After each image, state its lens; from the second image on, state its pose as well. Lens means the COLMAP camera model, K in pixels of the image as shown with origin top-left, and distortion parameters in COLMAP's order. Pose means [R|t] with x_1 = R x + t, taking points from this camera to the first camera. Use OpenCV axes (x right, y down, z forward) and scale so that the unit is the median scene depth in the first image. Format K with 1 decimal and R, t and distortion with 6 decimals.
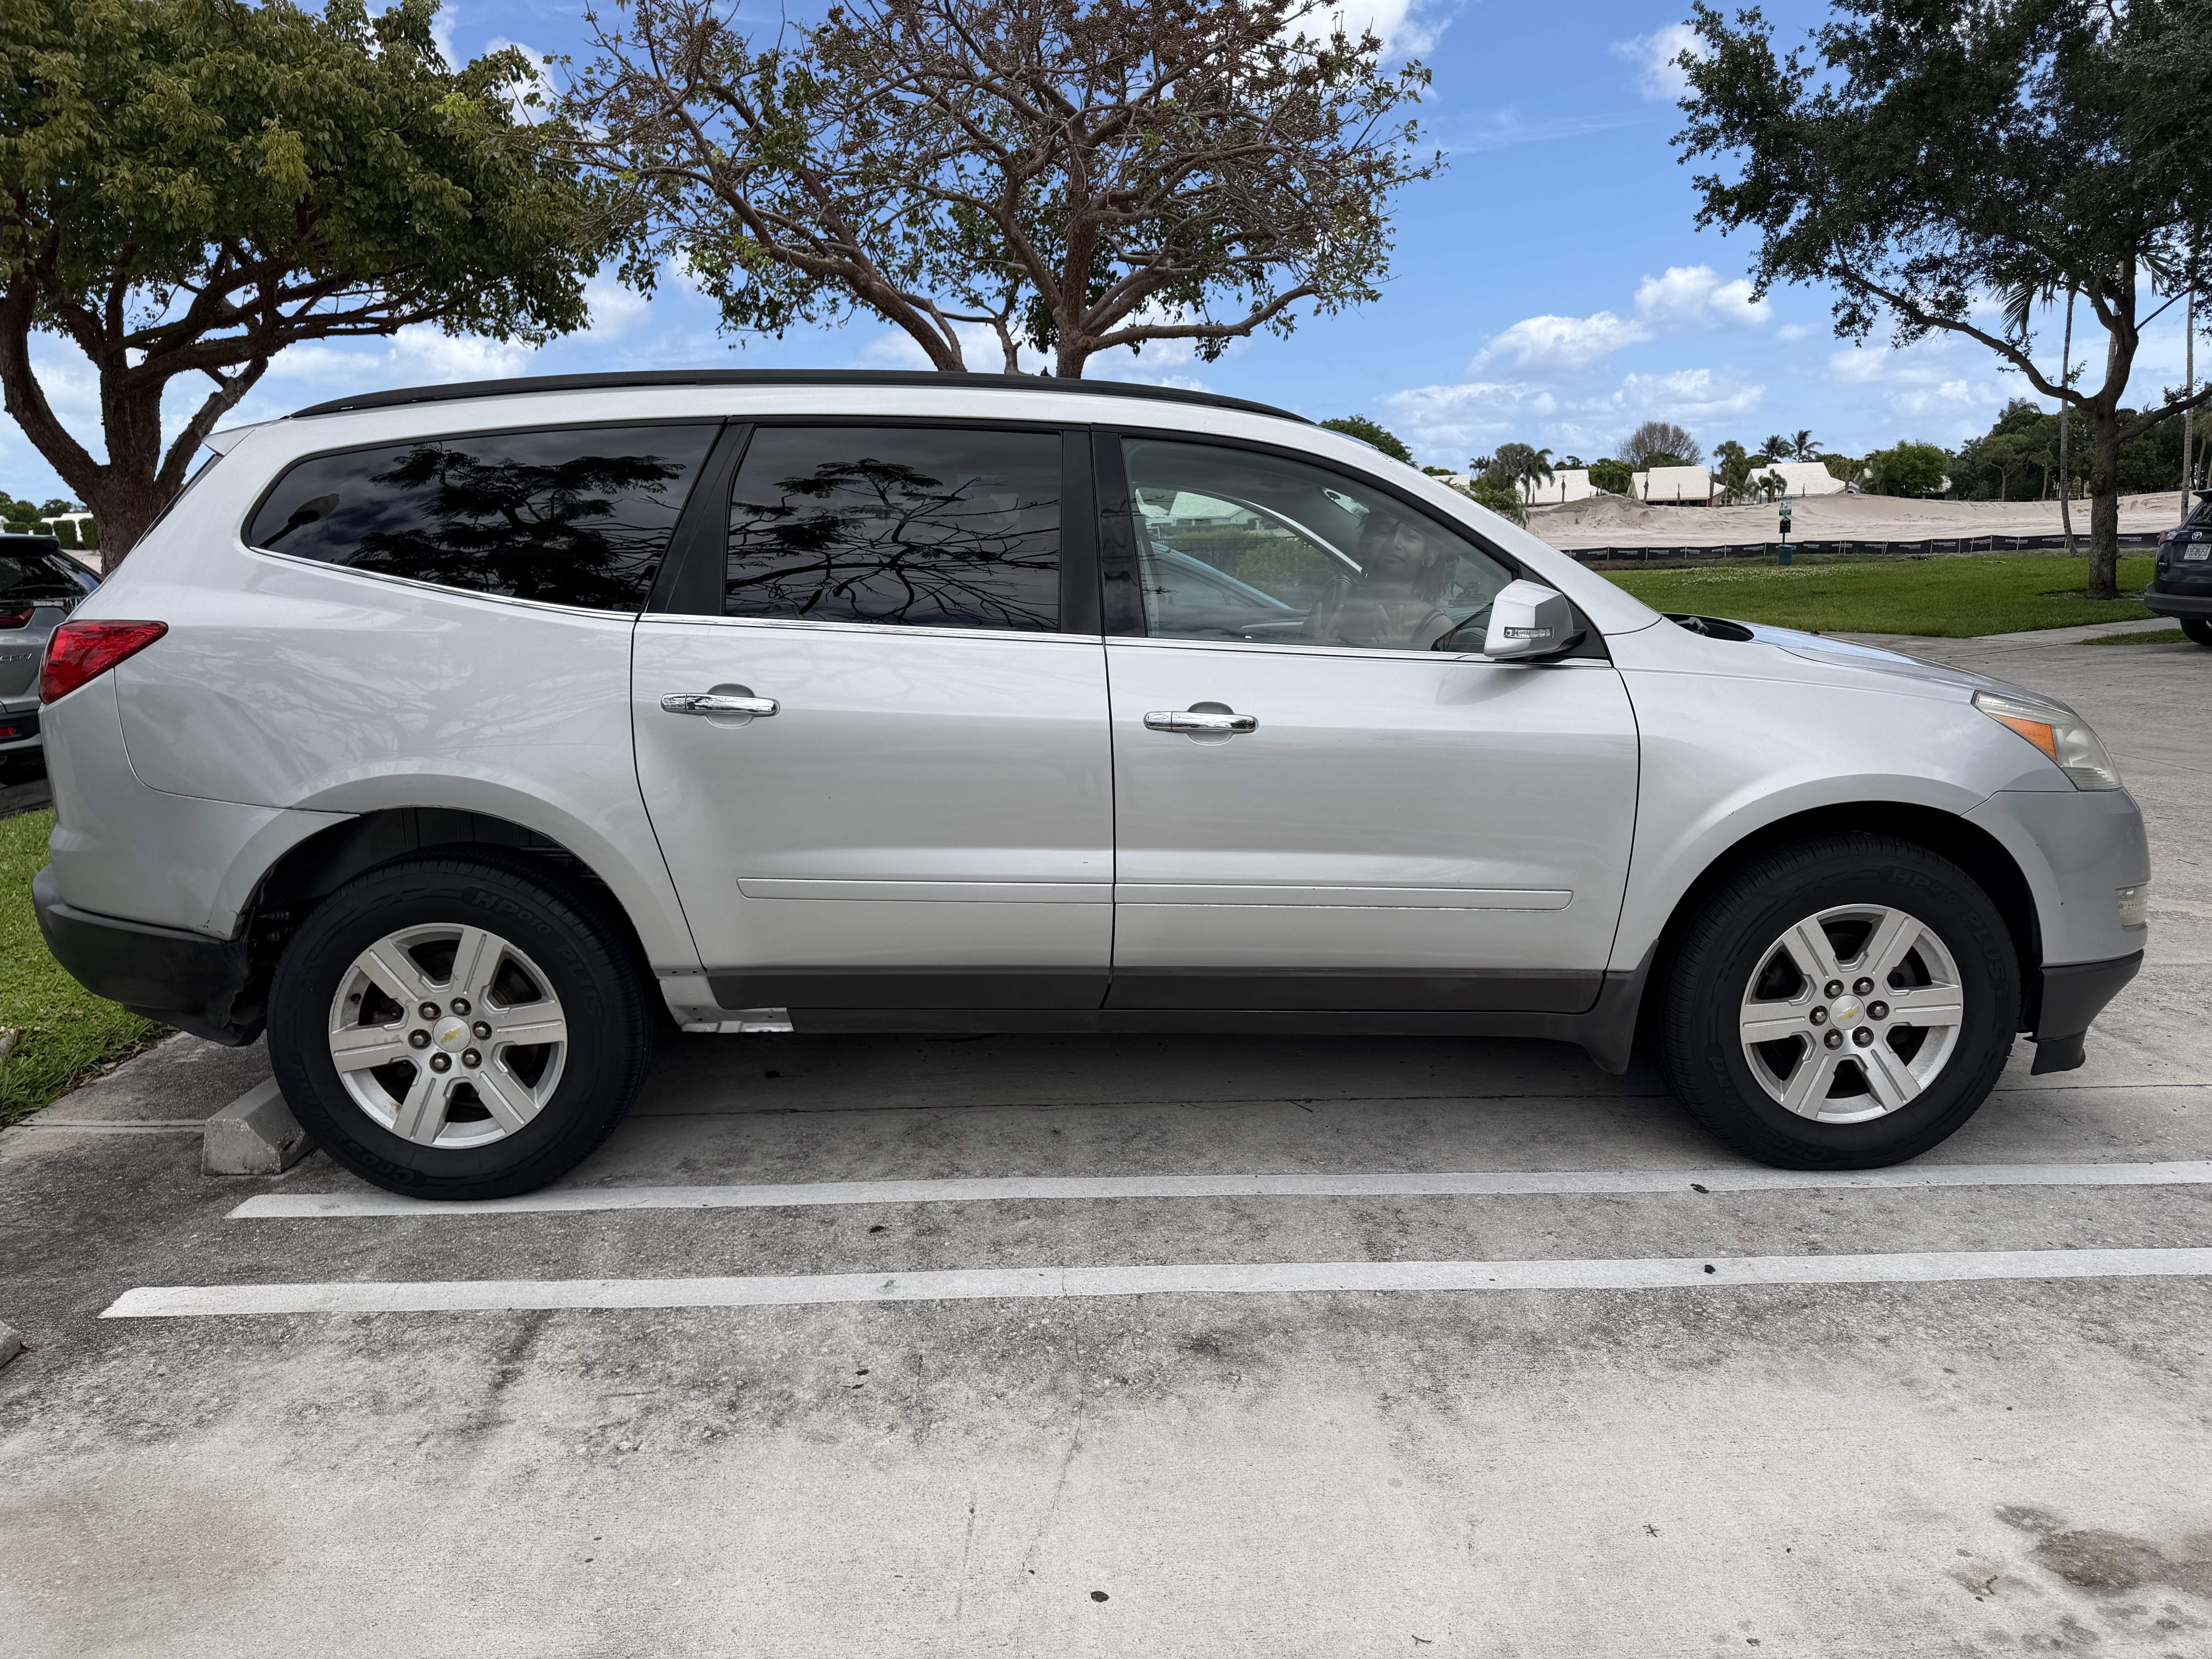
lens RADIAL K [[1524.4, 0, 1111.6], [0, 1524.4, 823.0], [0, 0, 1]] dist [-0.002668, -0.004469]
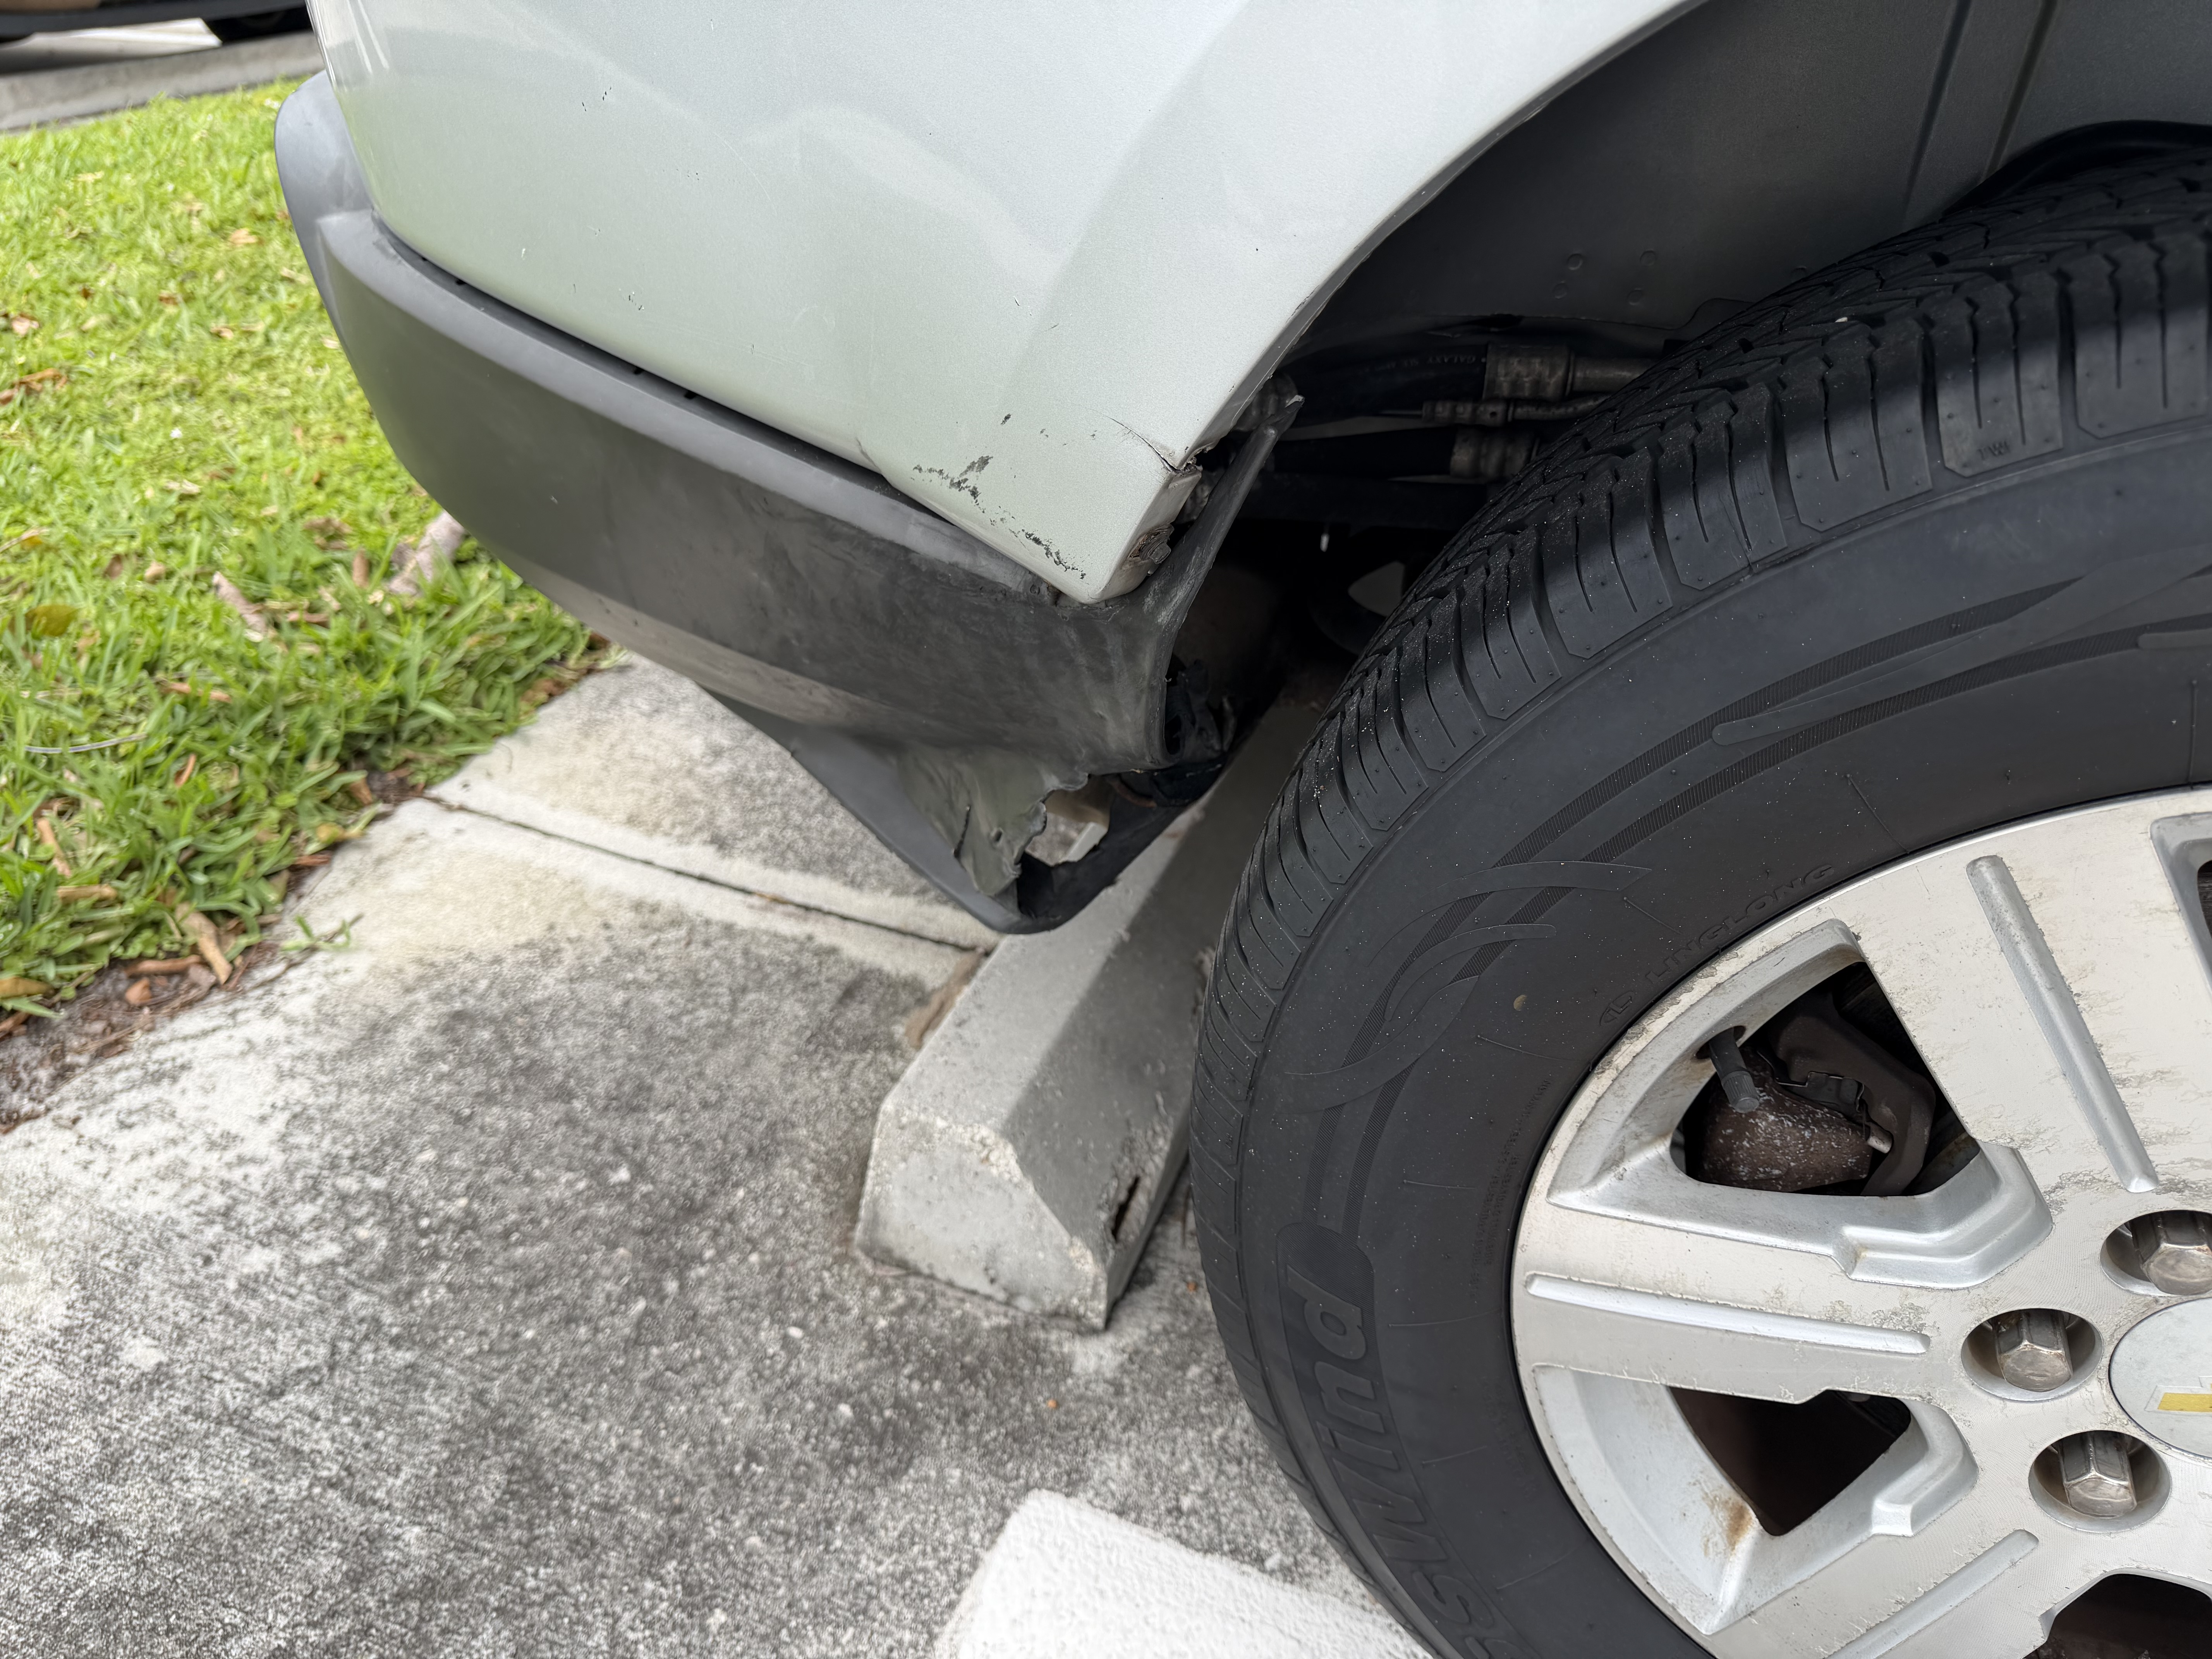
lens RADIAL K [[1524.4, 0, 1104.1], [0, 1524.4, 824.4], [0, 0, 1]] dist [-0.002668, -0.004469]
pose [[0.915823, 0.266666, -0.300261, -0.512075], [-0.122094, 0.897198, 0.424416, 0.028816], [0.382571, -0.352030, 0.854233, 0.835591]]
